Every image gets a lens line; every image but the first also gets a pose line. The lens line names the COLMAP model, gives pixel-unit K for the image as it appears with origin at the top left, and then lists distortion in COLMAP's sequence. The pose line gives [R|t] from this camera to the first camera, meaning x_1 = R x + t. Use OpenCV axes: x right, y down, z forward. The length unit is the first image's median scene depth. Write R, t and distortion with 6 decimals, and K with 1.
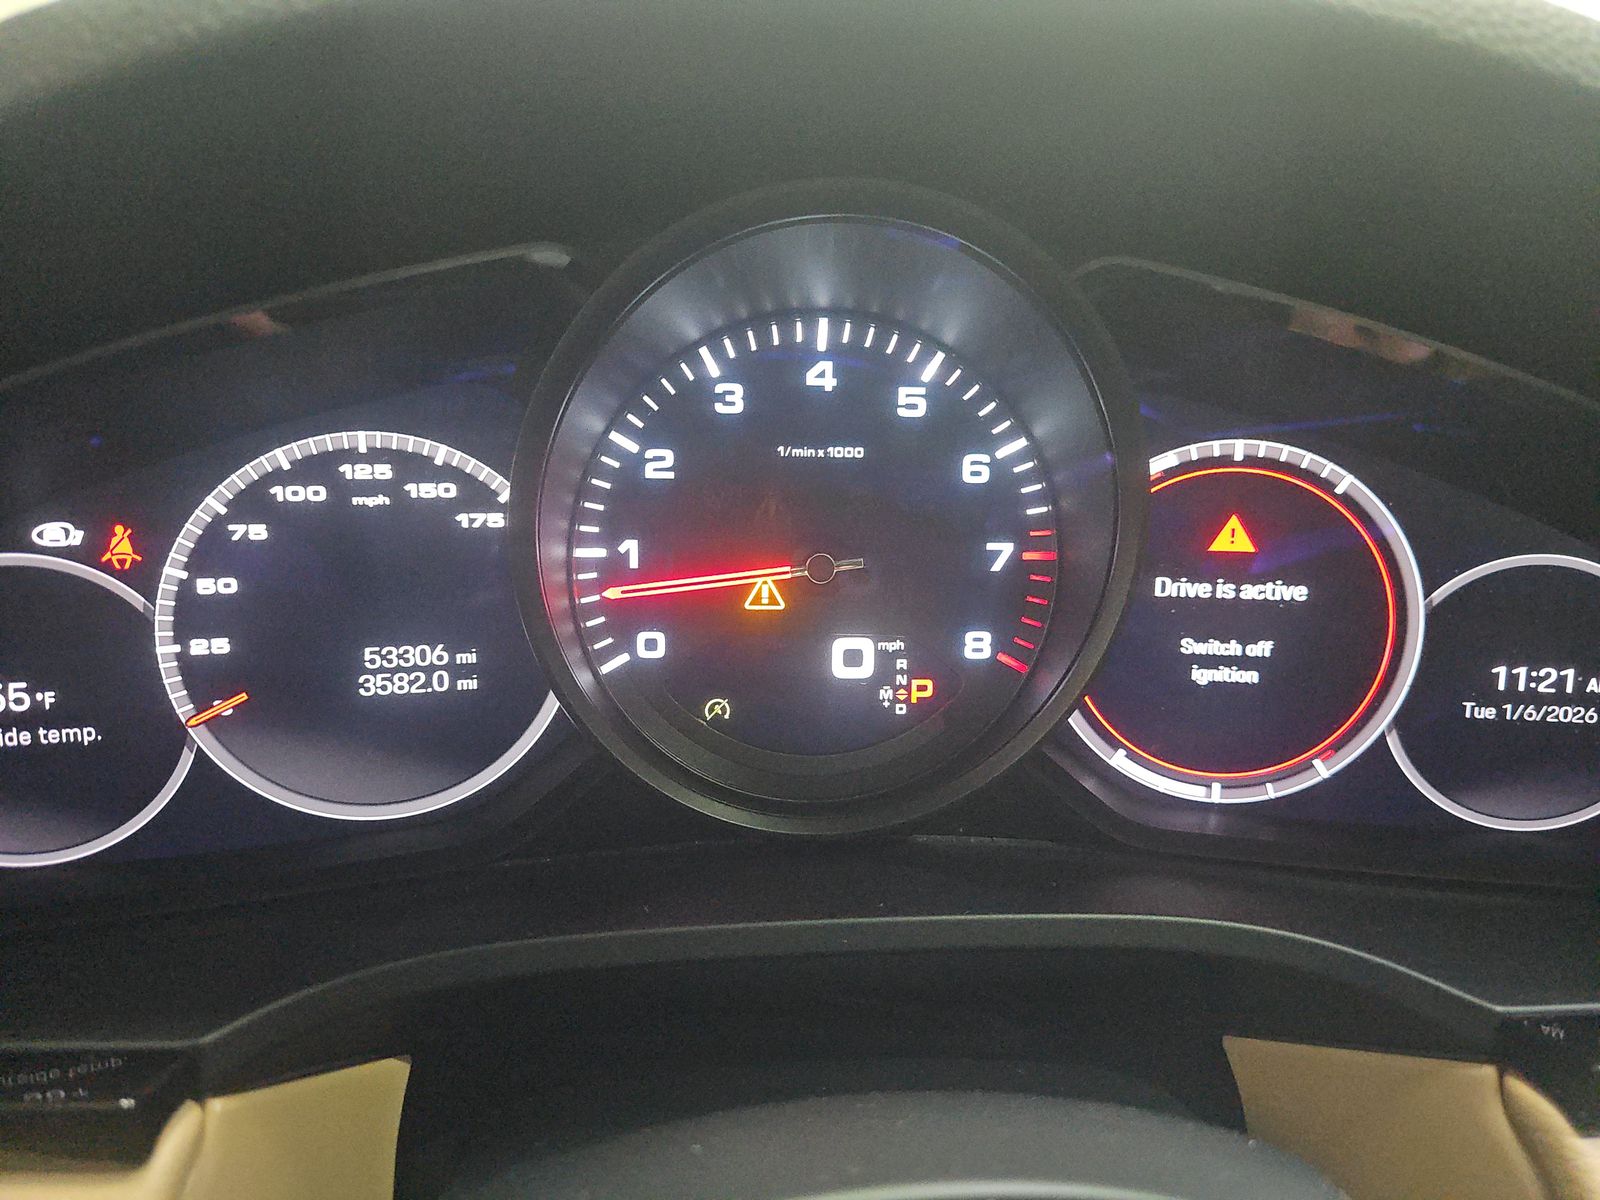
lens RADIAL K [[1182.4, 0, 809.8], [0, 1182.4, 595.2], [0, 0, 1]] dist [-0.001130, 0.000943]
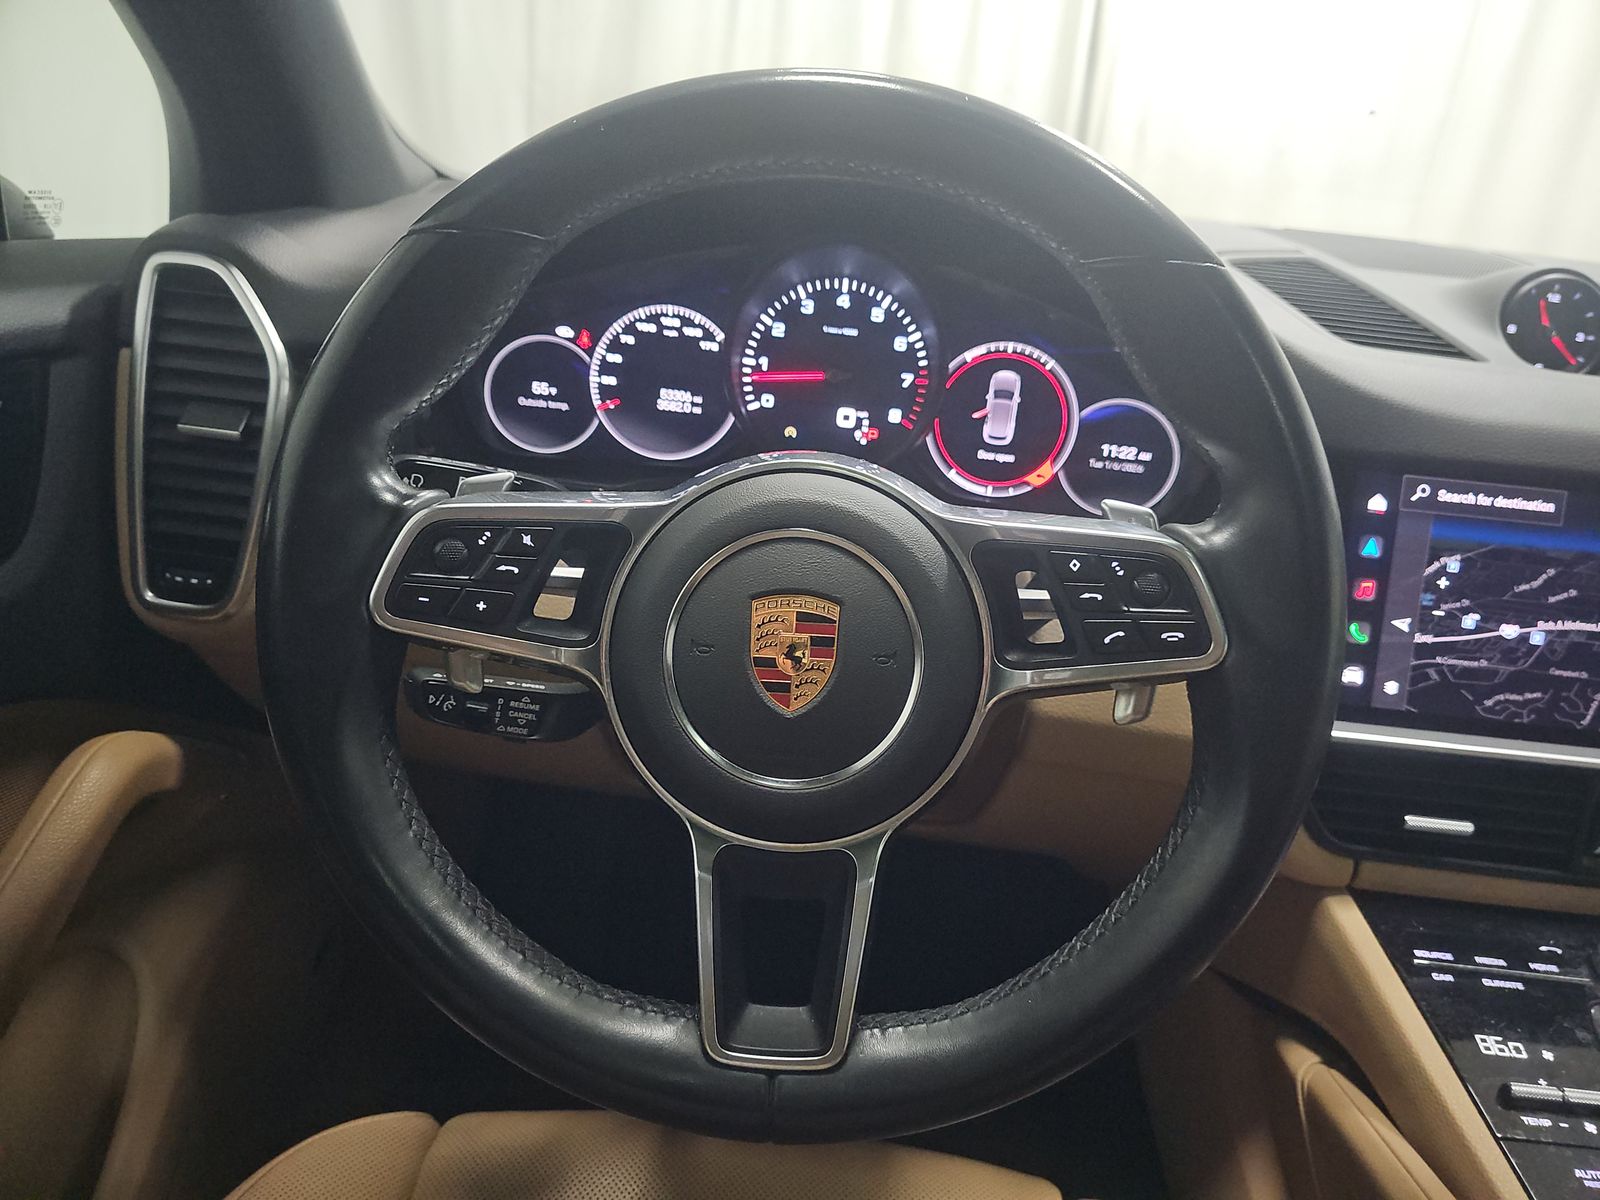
lens RADIAL K [[1049.0, 0, 806.5], [0, 1049.0, 608.8], [0, 0, 1]] dist [0.022586, -0.024917]
pose [[0.985718, 0.121313, -0.116801, 0.279958], [-0.115595, 0.991797, 0.054564, 0.367018], [0.122462, -0.040283, 0.991655, -1.322115]]
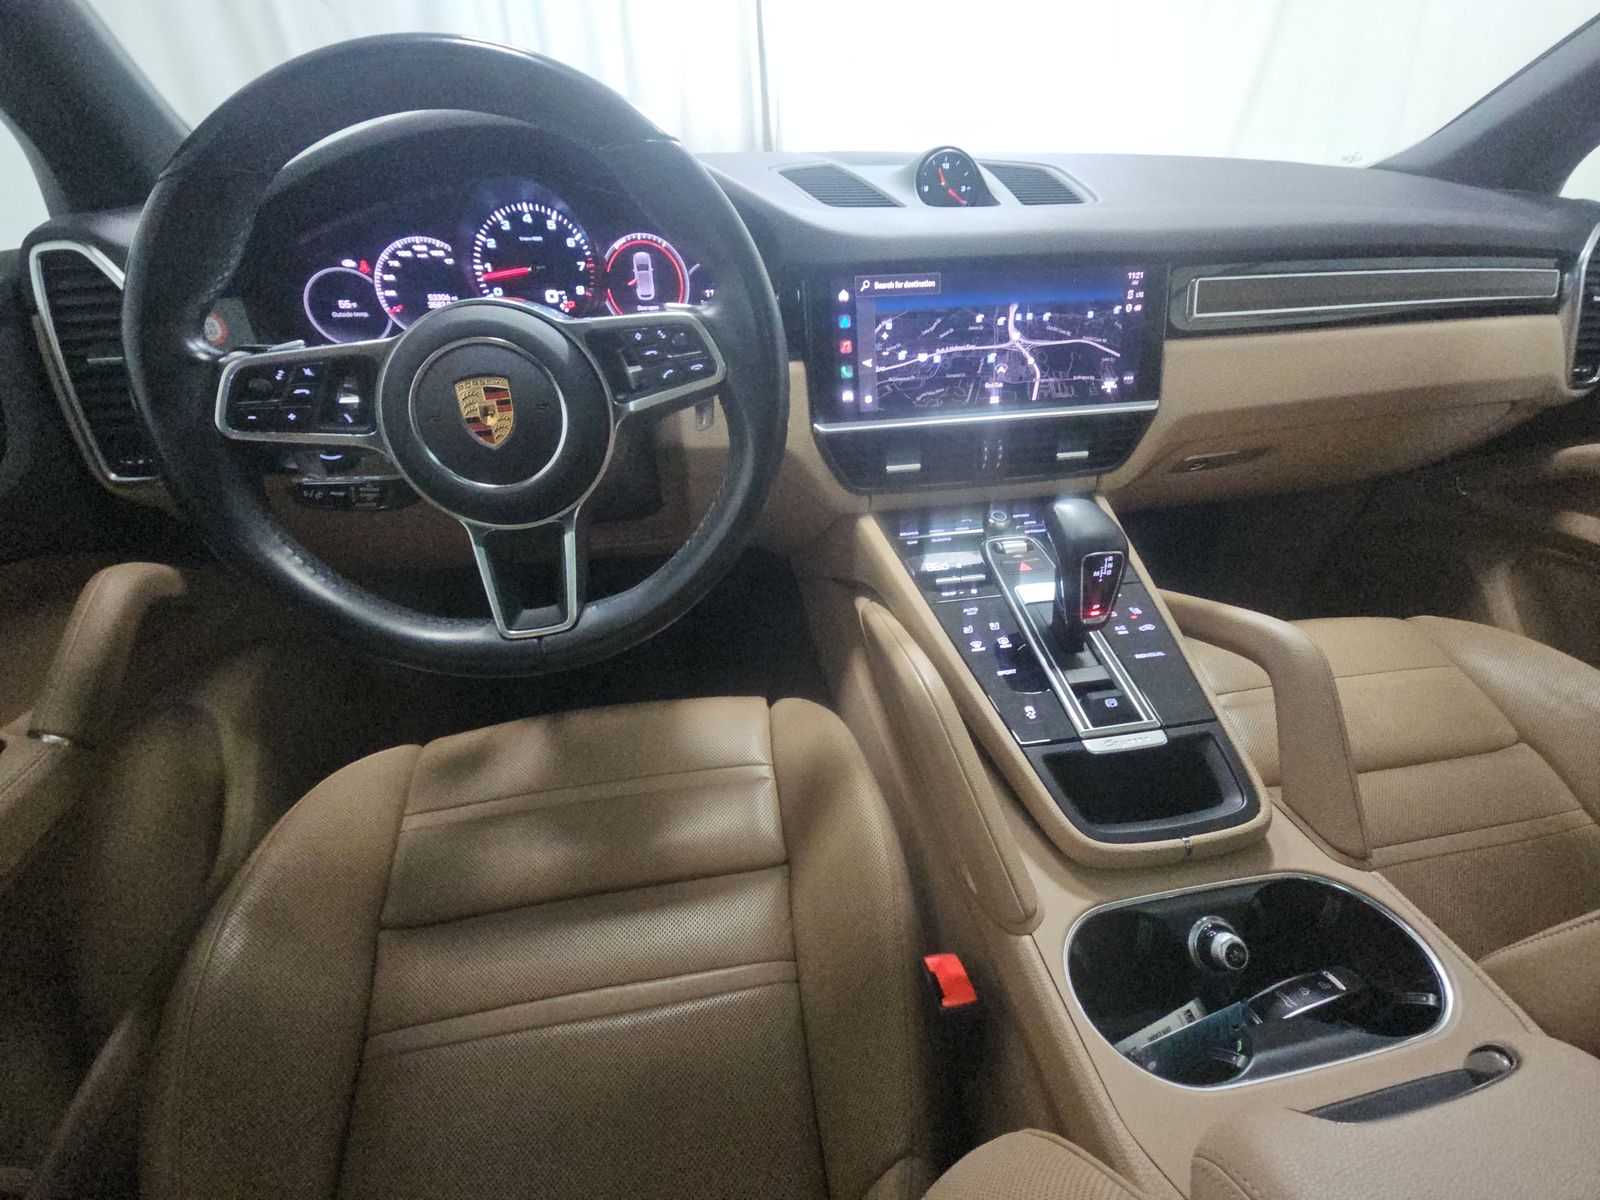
lens RADIAL K [[641.0, 0, 798.2], [0, 641.0, 599.0], [0, 0, 1]] dist [0.002002, -0.001369]
pose [[0.996210, -0.072233, 0.048463, 0.752344], [0.058330, 0.968062, 0.243831, 0.616037], [-0.064527, -0.240080, 0.968606, -1.571794]]
